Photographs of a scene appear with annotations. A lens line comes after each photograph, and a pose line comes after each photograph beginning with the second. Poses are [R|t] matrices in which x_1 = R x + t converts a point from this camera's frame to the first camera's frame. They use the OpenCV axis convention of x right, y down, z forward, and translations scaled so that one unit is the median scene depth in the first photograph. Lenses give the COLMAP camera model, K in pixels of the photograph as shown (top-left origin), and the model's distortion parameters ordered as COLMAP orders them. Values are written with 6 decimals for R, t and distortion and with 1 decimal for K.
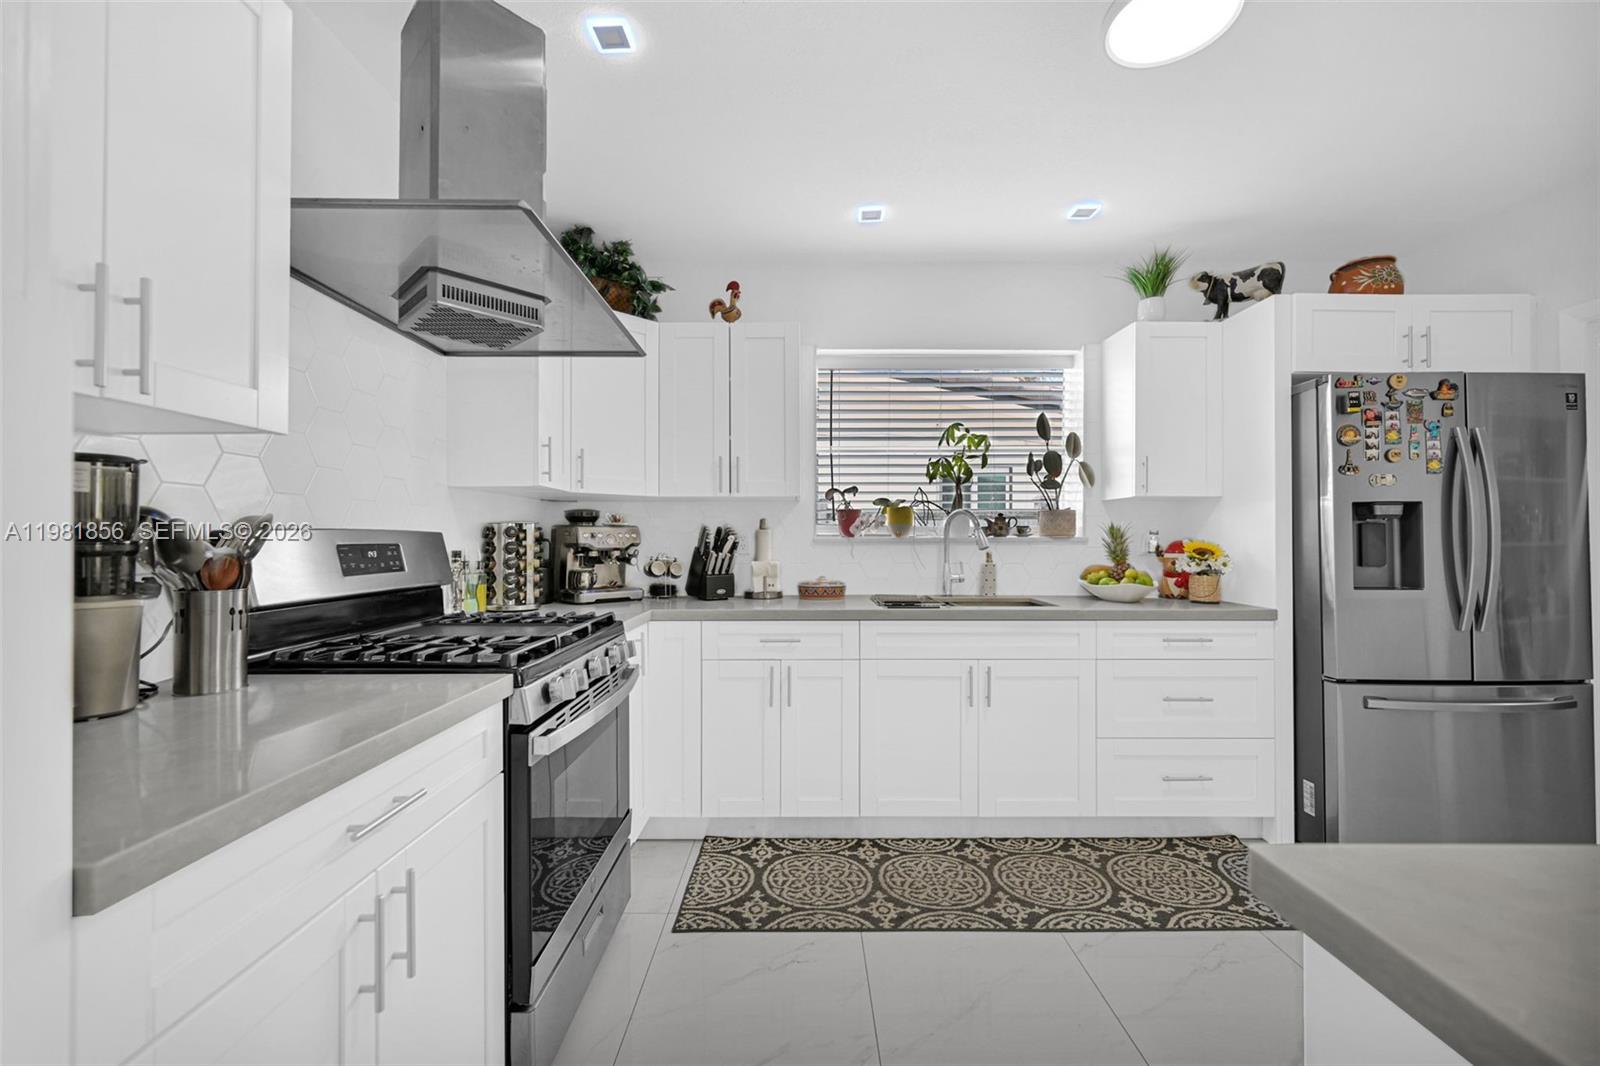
lens RADIAL K [[646.5, 0, 797.3], [0, 646.5, 535.6], [0, 0, 1]] dist [-0.003536, -0.000133]
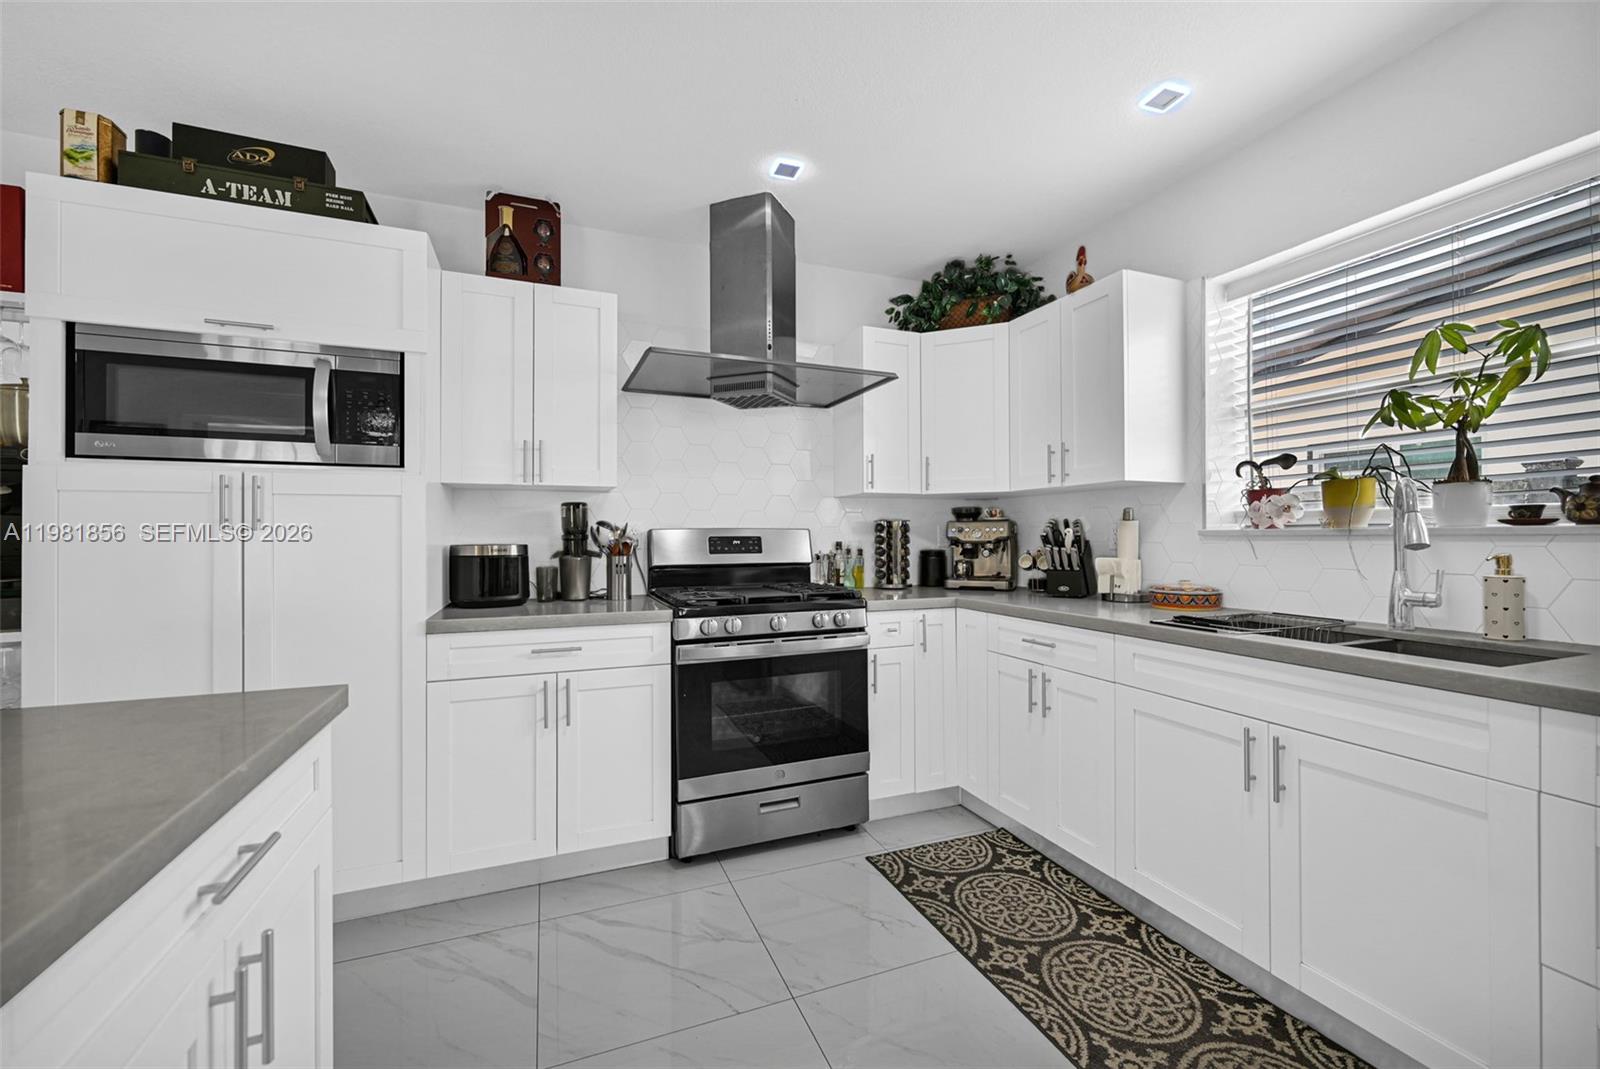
lens RADIAL K [[646.5, 0, 803.8], [0, 646.5, 533.5], [0, 0, 1]] dist [-0.003536, -0.000133]
pose [[0.371610, -0.003987, -0.928380, 0.654880], [0.008995, 0.999959, -0.000694, 0.004883], [0.928345, -0.008093, 0.371631, 0.330389]]
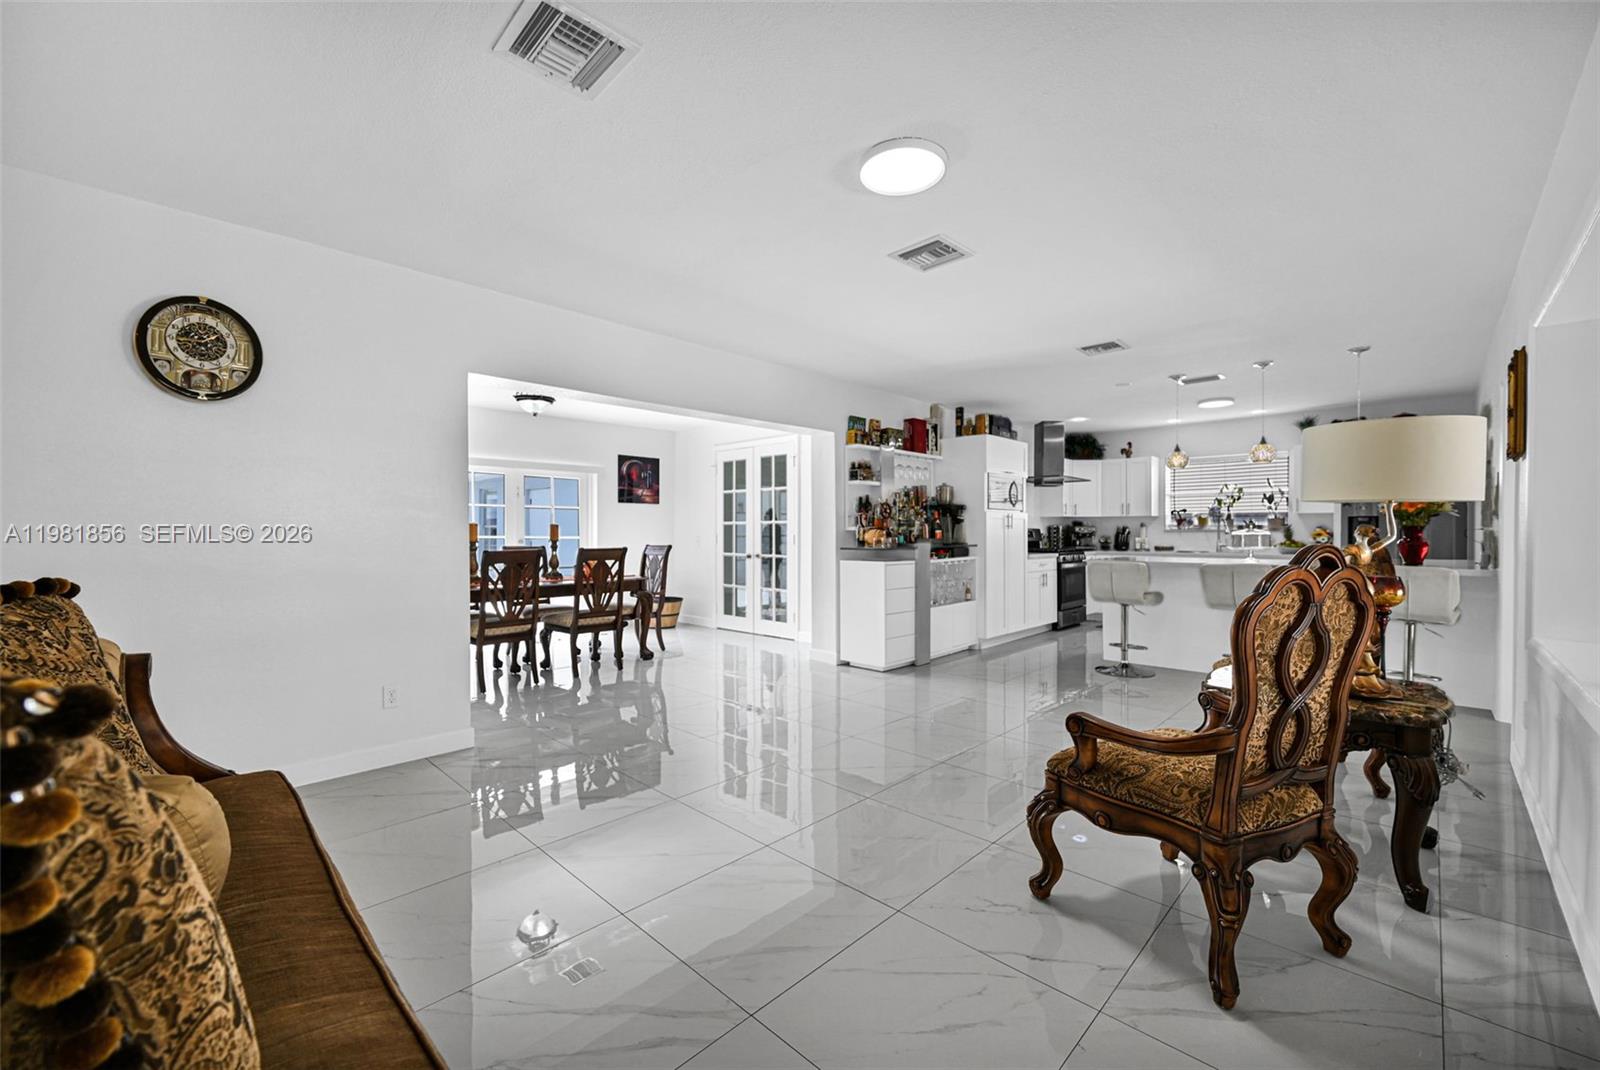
lens RADIAL K [[646.5, 0, 803.1], [0, 646.5, 538.7], [0, 0, 1]] dist [-0.003536, -0.000133]
pose [[0.722443, 0.006450, -0.691400, 0.942167], [0.006988, 0.999837, 0.016628, -0.015423], [0.691395, -0.016844, 0.722281, -2.351496]]
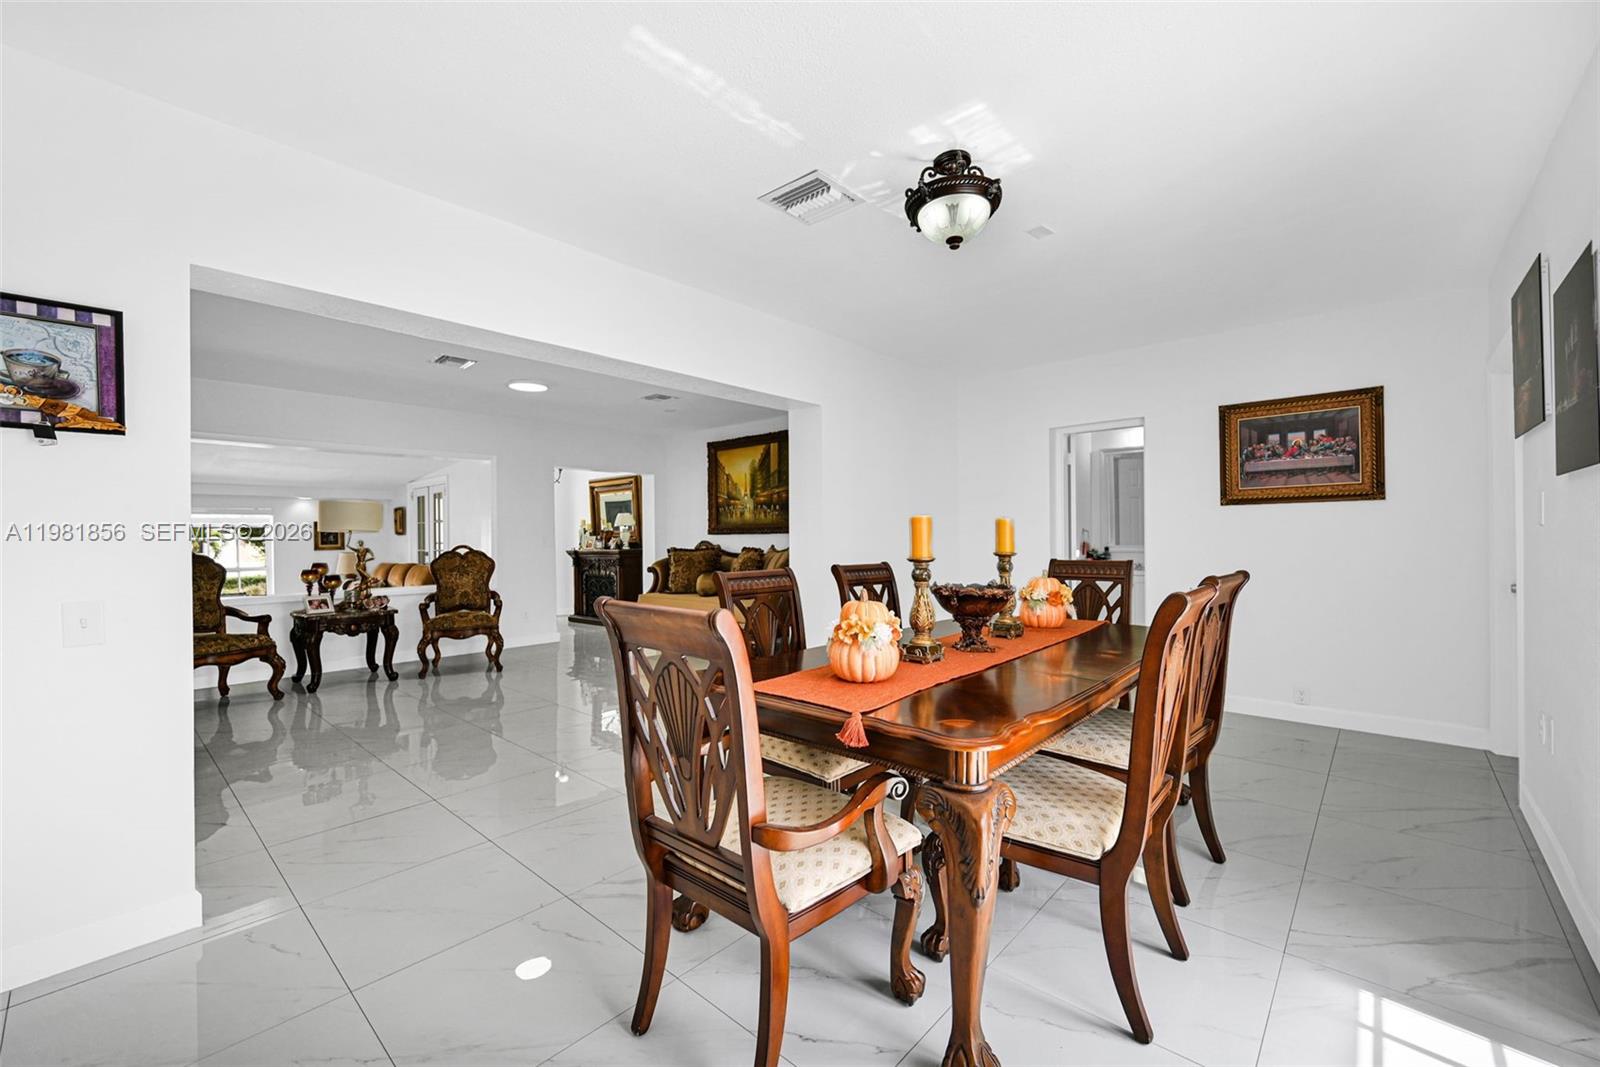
lens RADIAL K [[646.5, 0, 795.7], [0, 646.5, 538.0], [0, 0, 1]] dist [-0.003536, -0.000133]
pose [[-0.746182, 0.007710, 0.665697, -1.622382], [0.005492, 0.999970, -0.005426, -0.001773], [-0.665719, -0.000393, -0.746202, -0.619031]]
